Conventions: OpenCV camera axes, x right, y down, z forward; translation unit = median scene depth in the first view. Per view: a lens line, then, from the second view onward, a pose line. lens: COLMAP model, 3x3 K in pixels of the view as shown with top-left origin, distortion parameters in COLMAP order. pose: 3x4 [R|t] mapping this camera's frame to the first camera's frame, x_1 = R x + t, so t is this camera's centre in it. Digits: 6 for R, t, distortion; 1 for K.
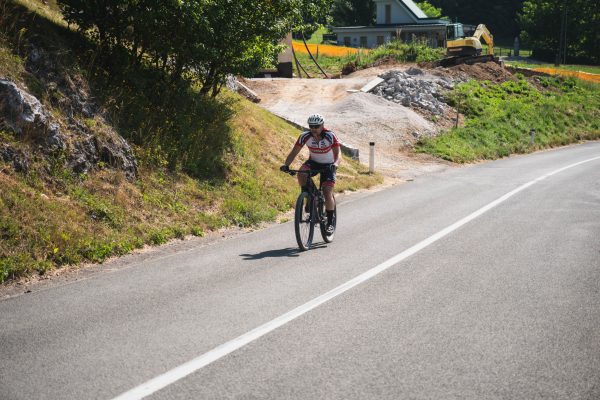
lens RADIAL K [[1547.4, 0, 300.0], [0, 1547.4, 200.0], [0, 0, 1]] dist [0.094262, 1.363879]
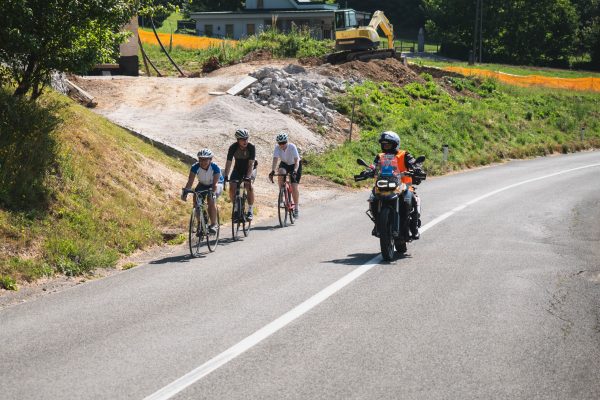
lens RADIAL K [[1547.4, 0, 300.0], [0, 1547.4, 200.0], [0, 0, 1]] dist [0.094262, 1.363879]
pose [[0.995072, 0.001054, 0.099148, -0.001444], [-0.001110, 0.999999, 0.000512, -0.017603], [-0.099148, -0.000619, 0.995073, 0.224118]]
